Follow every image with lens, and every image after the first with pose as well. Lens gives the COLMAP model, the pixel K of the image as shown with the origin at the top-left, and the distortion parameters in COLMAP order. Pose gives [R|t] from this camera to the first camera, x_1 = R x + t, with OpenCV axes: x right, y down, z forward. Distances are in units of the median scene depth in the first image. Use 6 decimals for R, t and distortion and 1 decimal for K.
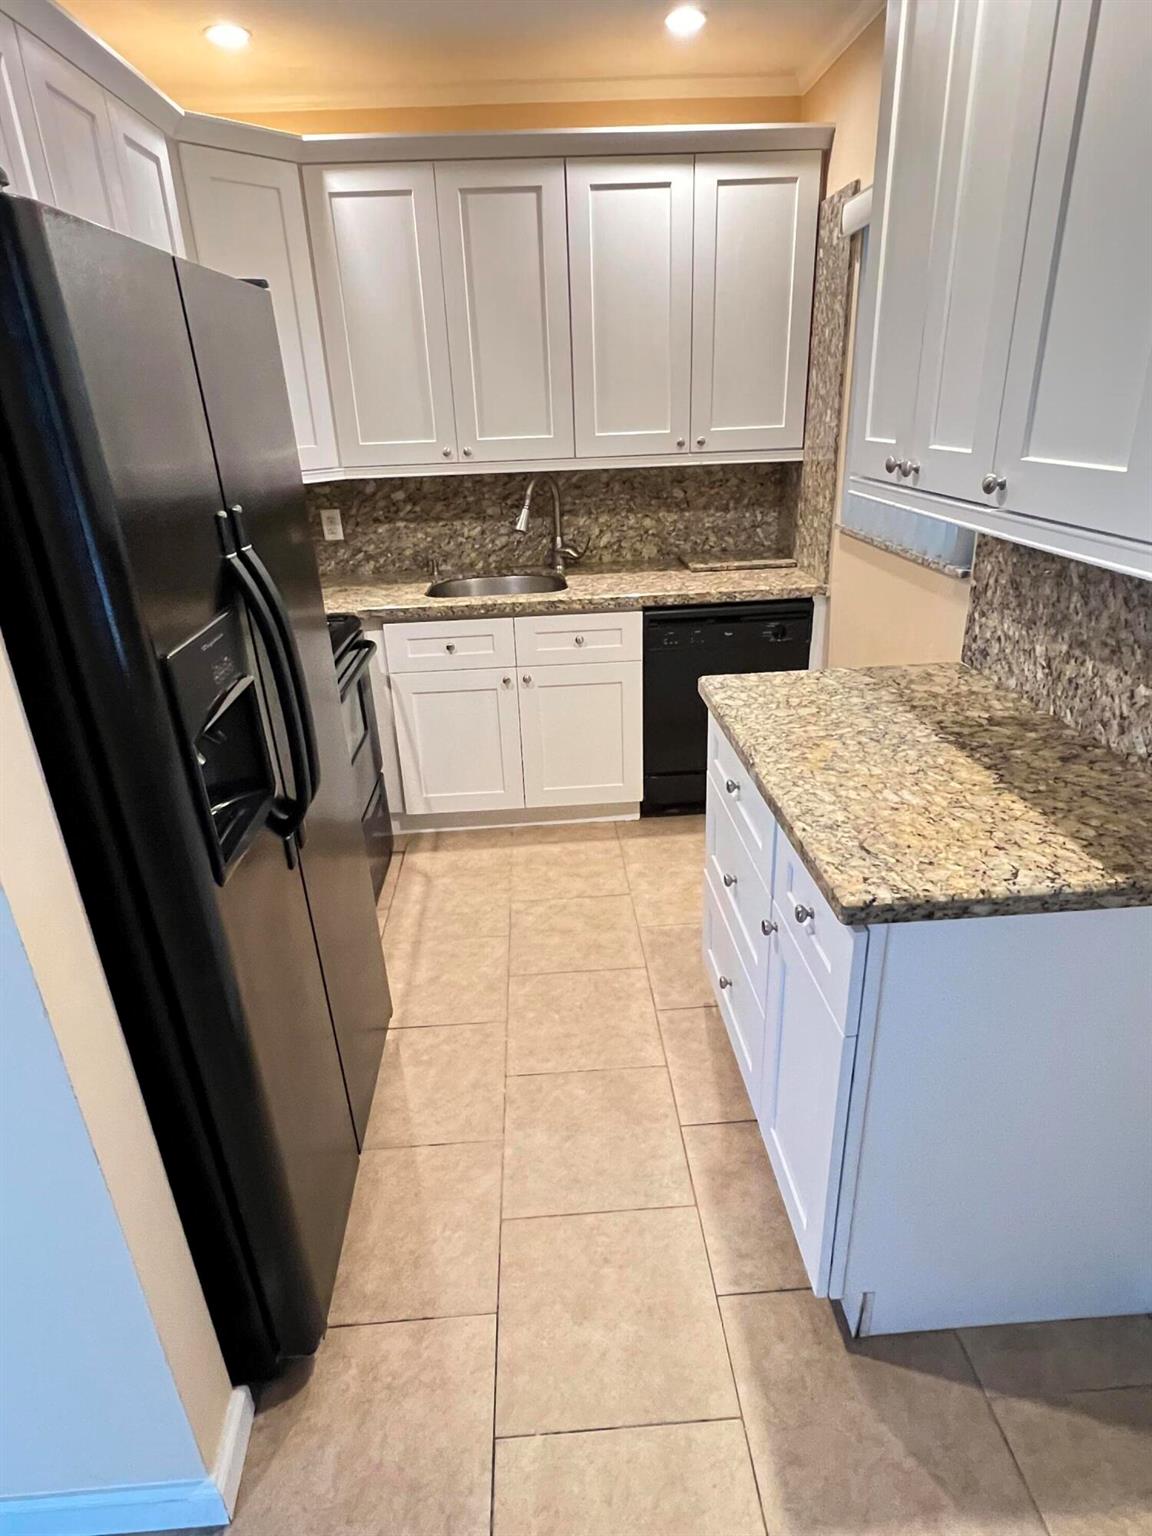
lens RADIAL K [[860.6, 0, 574.5], [0, 860.6, 764.8], [0, 0, 1]] dist [0.000266, 0.000963]
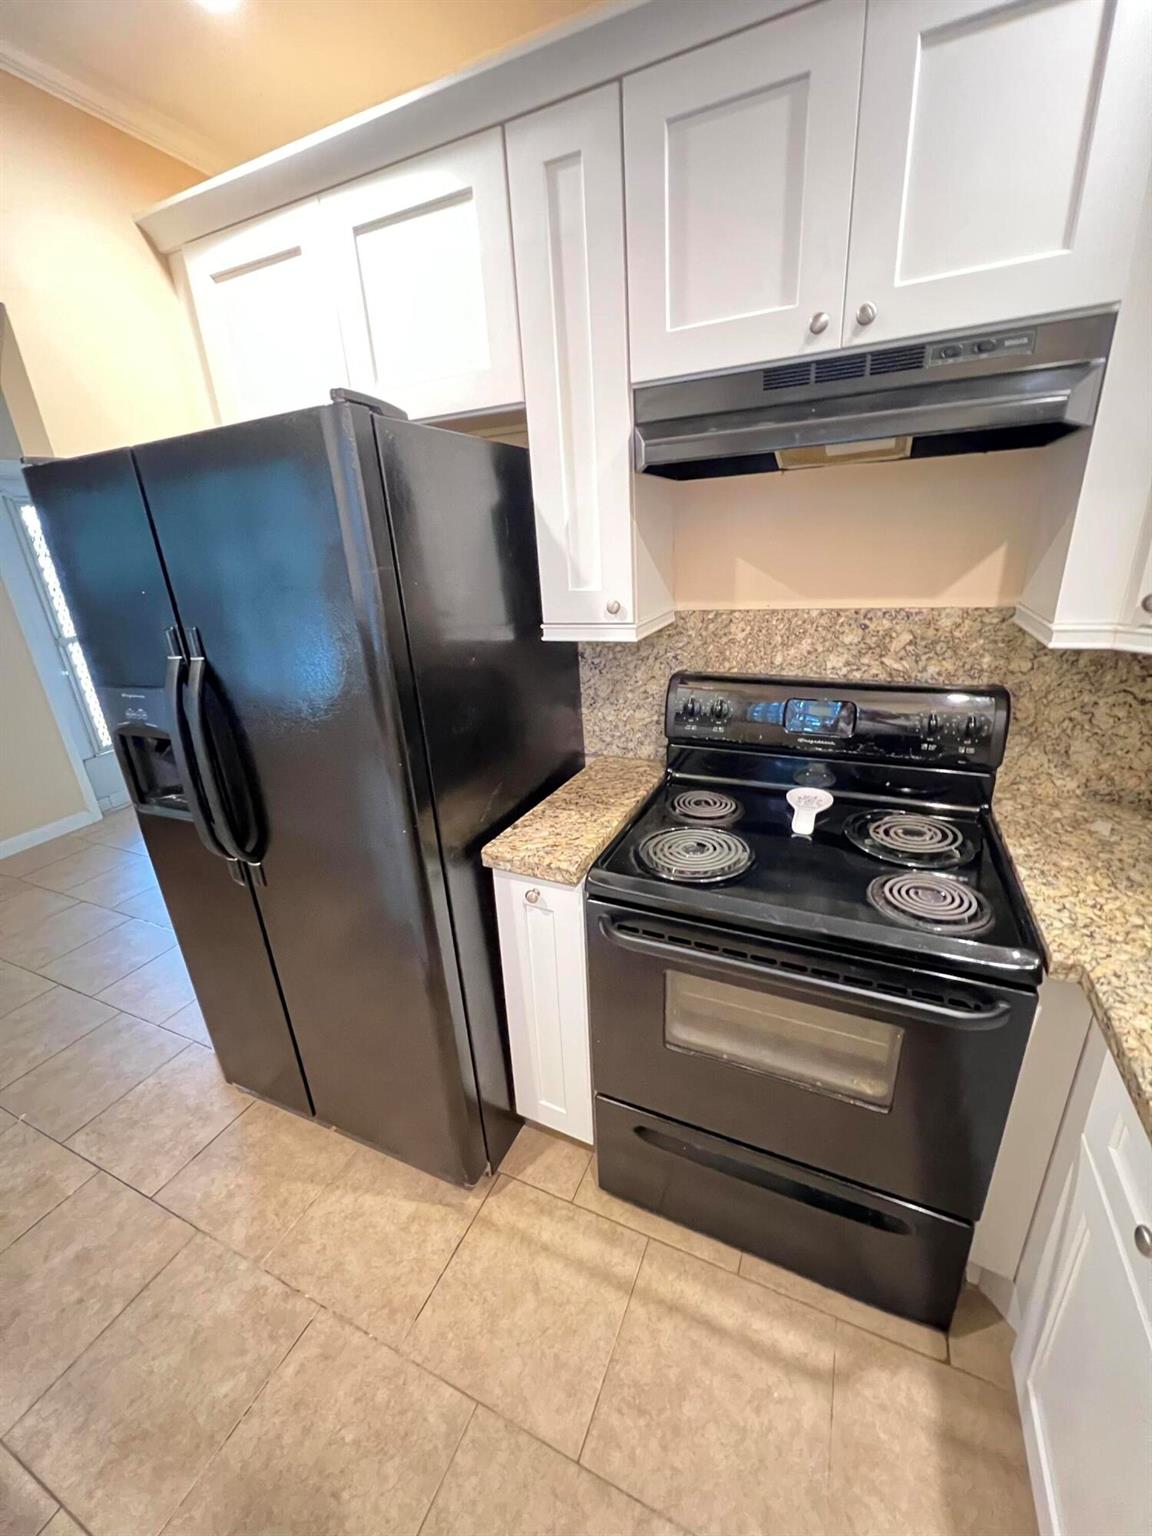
lens RADIAL K [[613.5, 0, 578.2], [0, 613.5, 764.0], [0, 0, 1]] dist [-0.000016, -0.000293]
pose [[-0.457228, 0.371029, -0.808257, 0.073887], [-0.277288, 0.804042, 0.525955, -0.355915], [0.845017, 0.464601, -0.264749, 0.832500]]
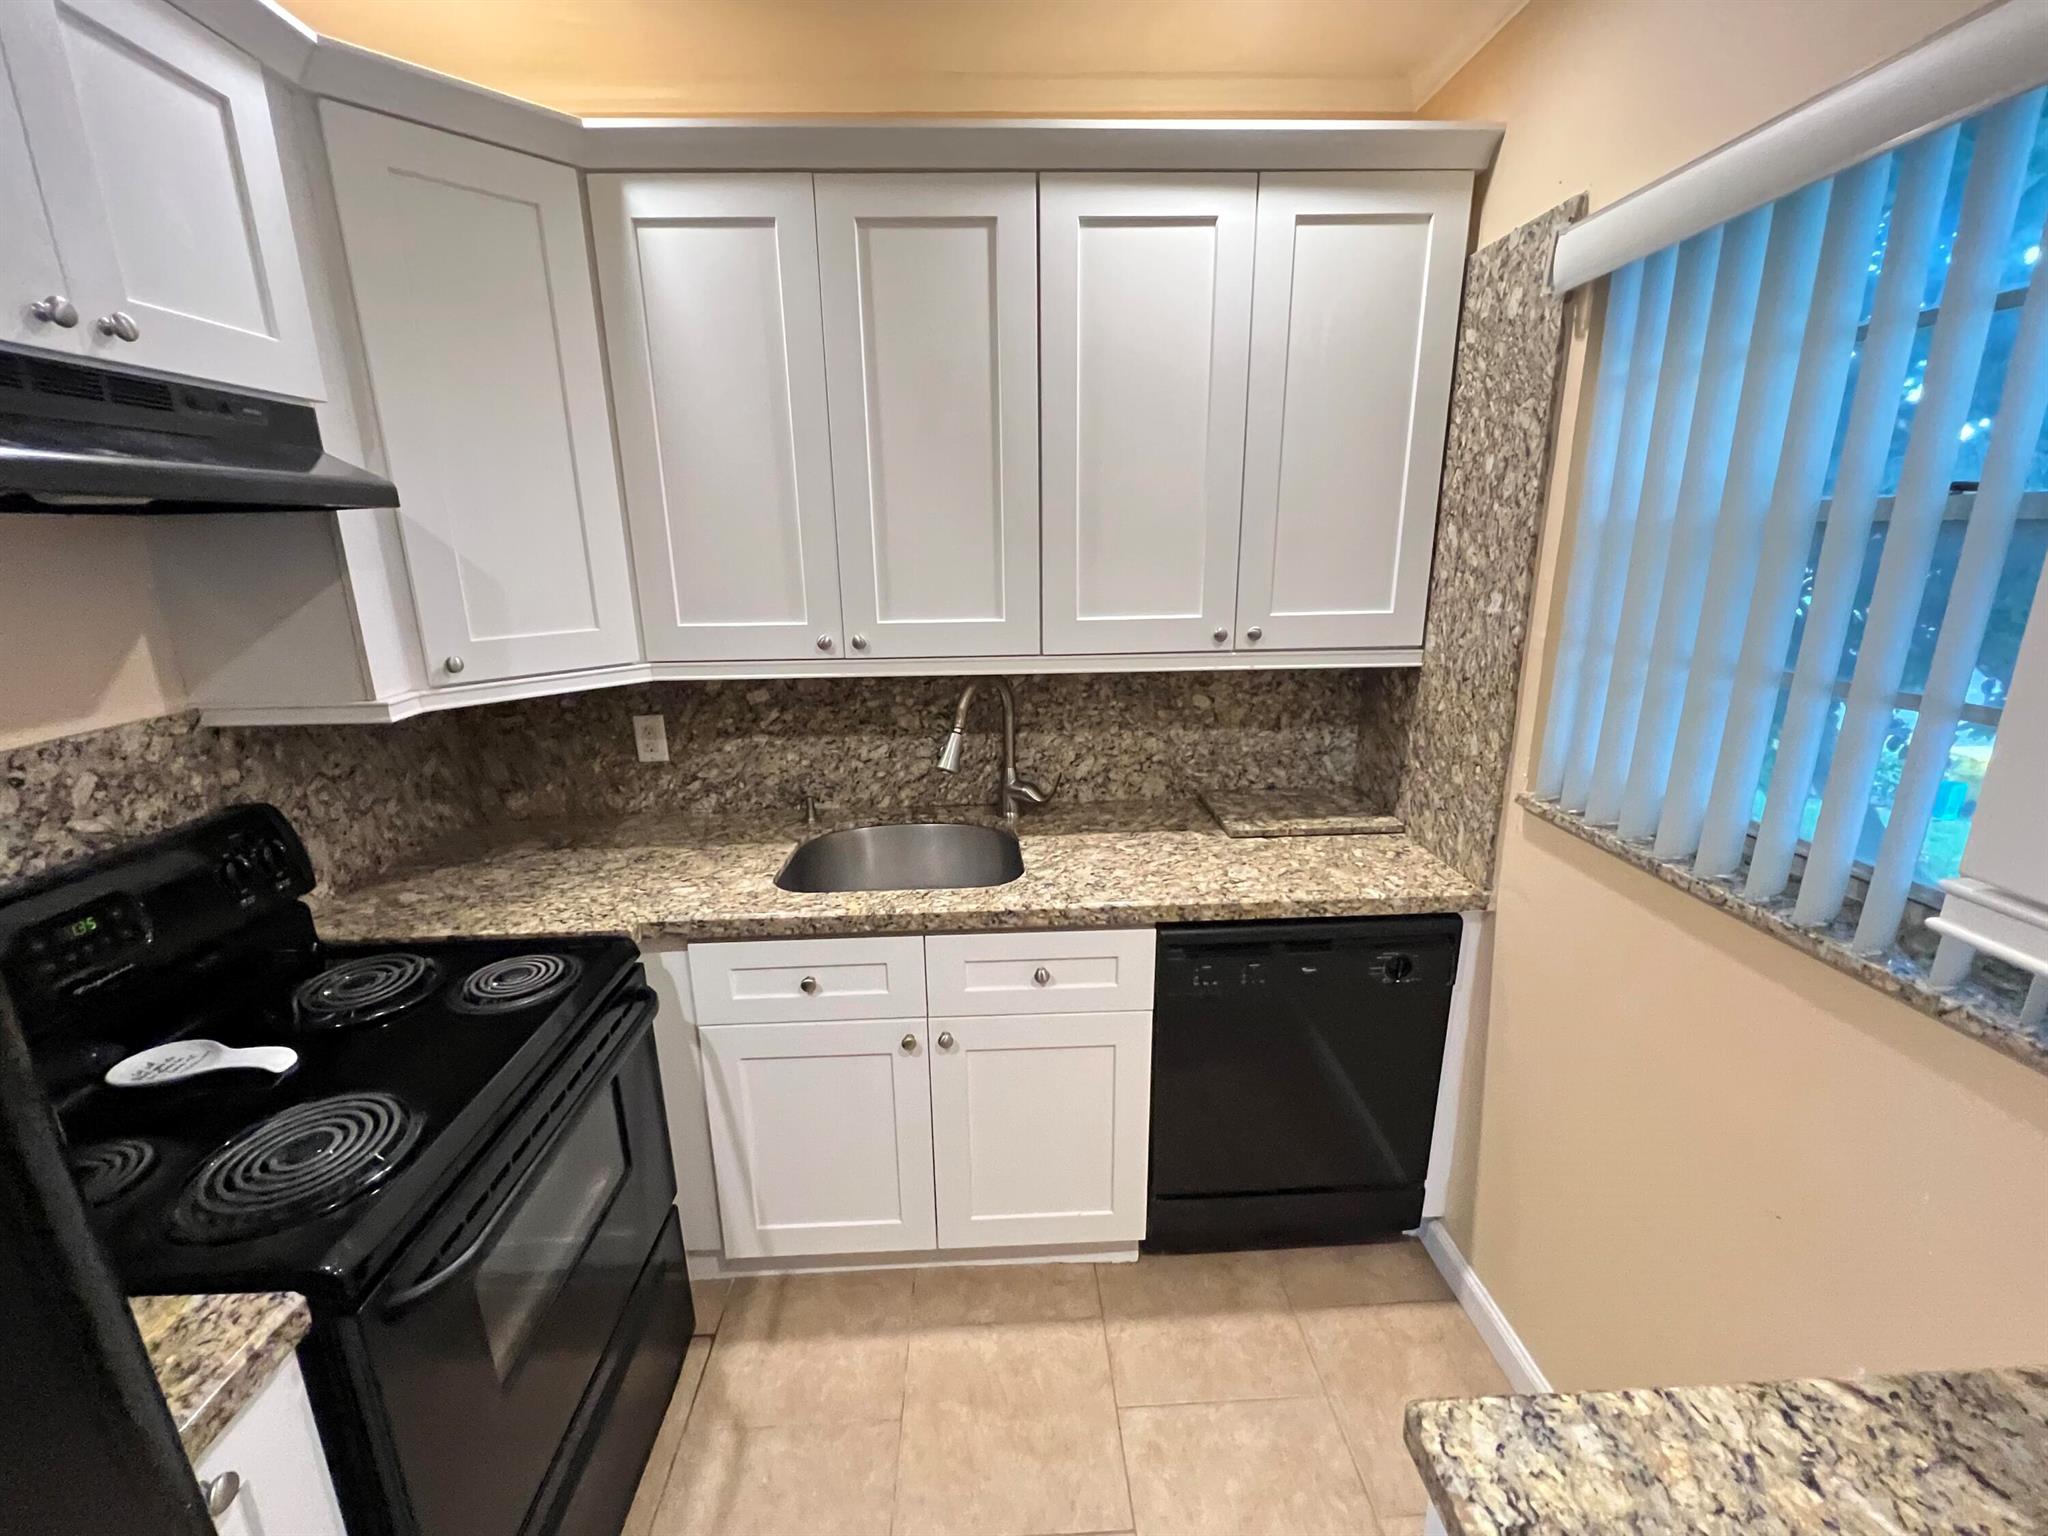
lens RADIAL K [[864.7, 0, 1016.7], [0, 864.7, 763.8], [0, 0, 1]] dist [0.001175, -0.000397]
pose [[0.999591, 0.025901, -0.012124, -0.007751], [-0.027336, 0.989917, -0.138986, -0.213008], [0.008402, 0.139260, 0.990220, 0.448852]]
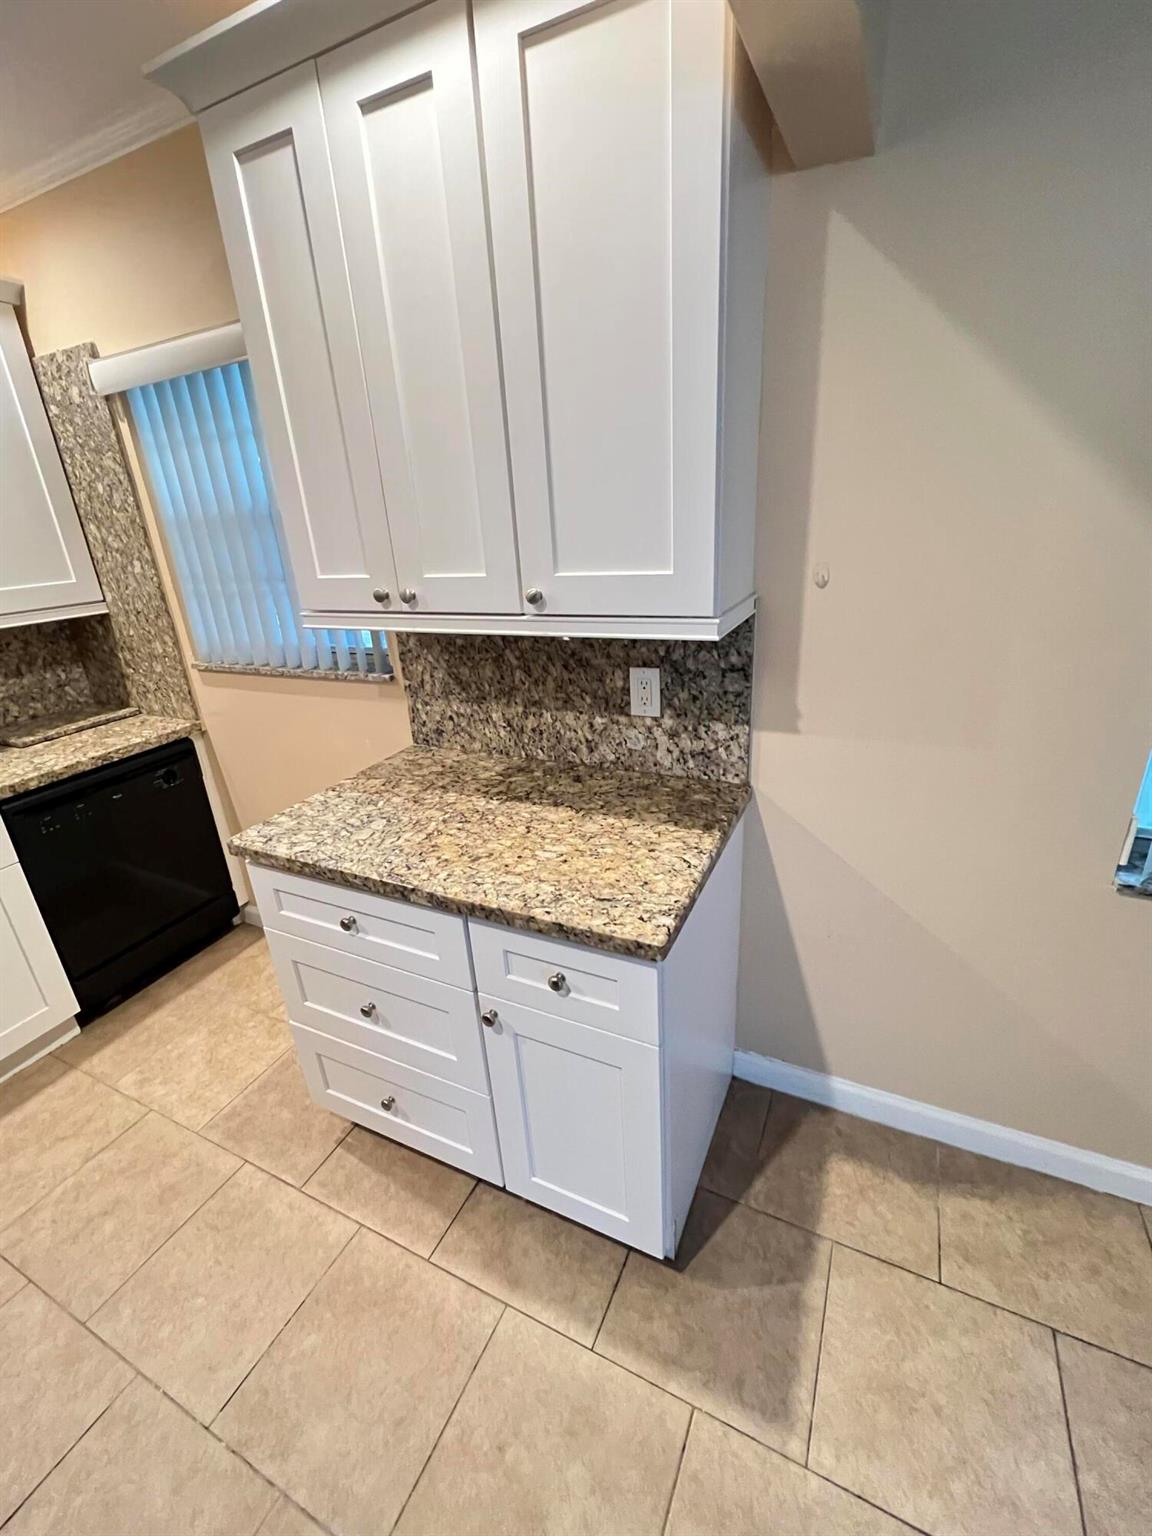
lens RADIAL K [[648.5, 0, 577.9], [0, 648.5, 763.5], [0, 0, 1]] dist [0.001175, -0.000397]
pose [[0.485359, -0.308409, 0.818114, -0.153047], [0.378987, 0.917455, 0.121018, -0.084927], [-0.787906, 0.251317, 0.562178, 0.210109]]
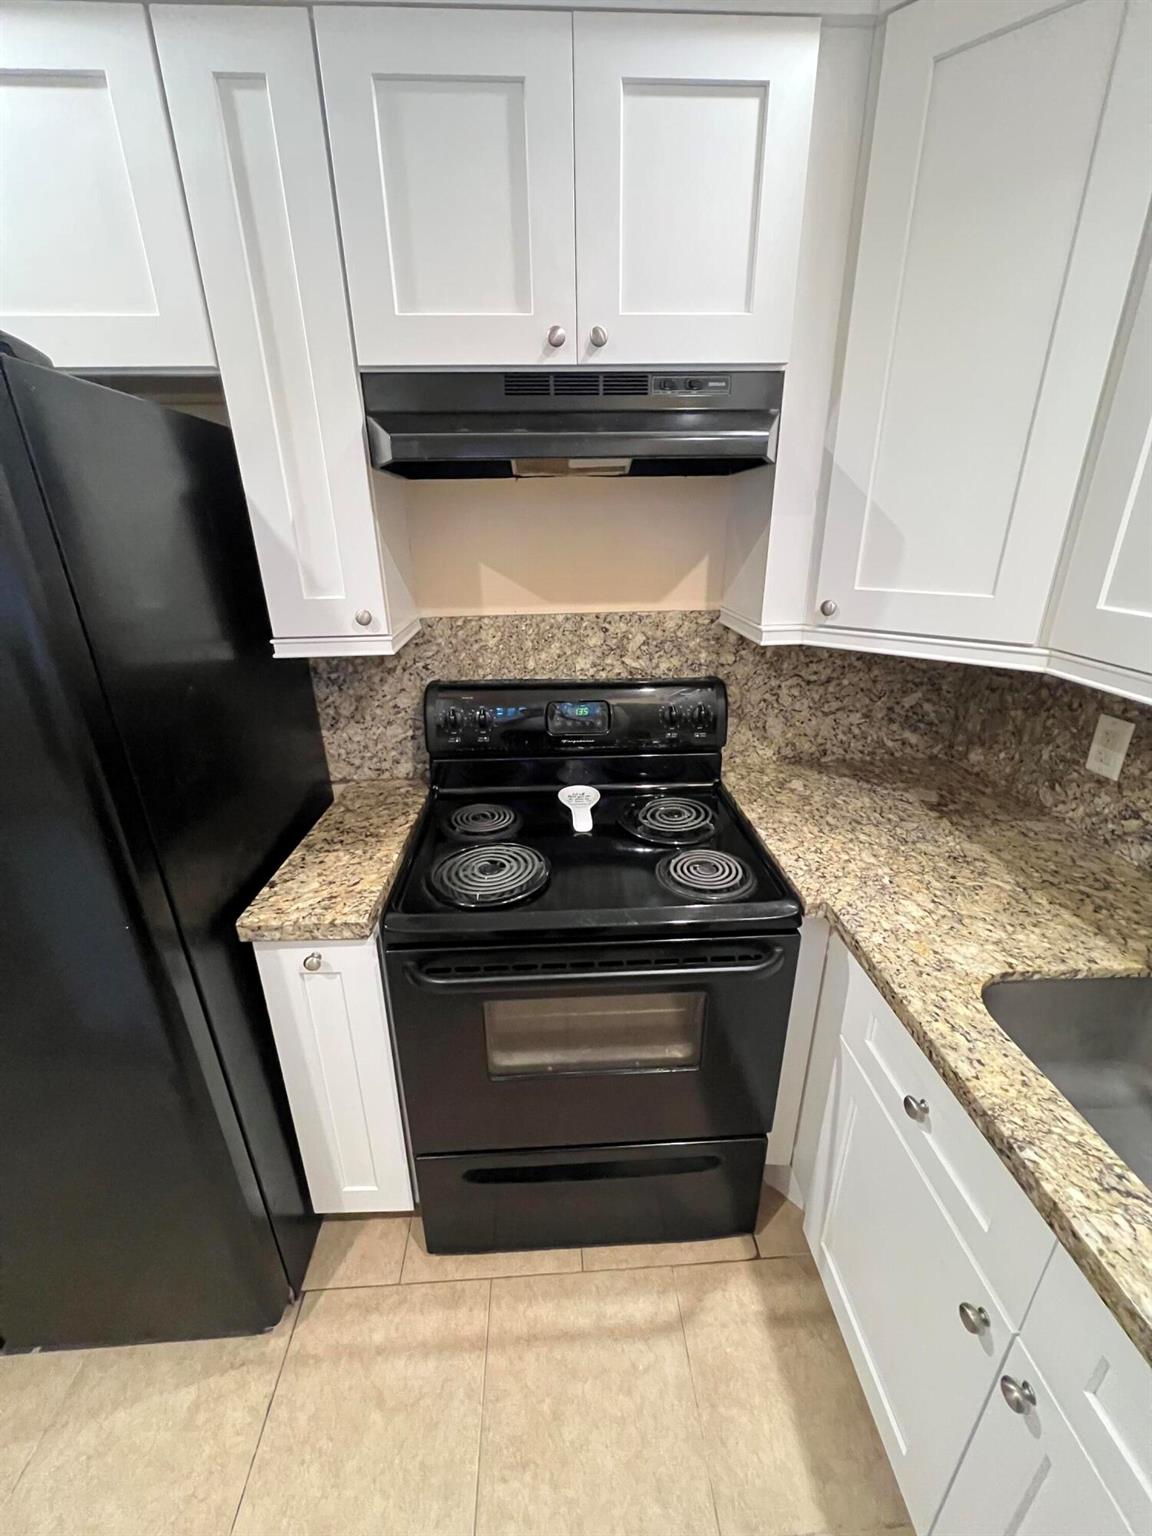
lens RADIAL K [[613.5, 0, 578.2], [0, 613.5, 764.0], [0, 0, 1]] dist [-0.000016, -0.000293]
pose [[0.004106, 0.405553, -0.914062, 0.059564], [-0.377759, 0.846969, 0.374088, -0.340053], [0.925895, 0.343759, 0.156679, 0.779756]]
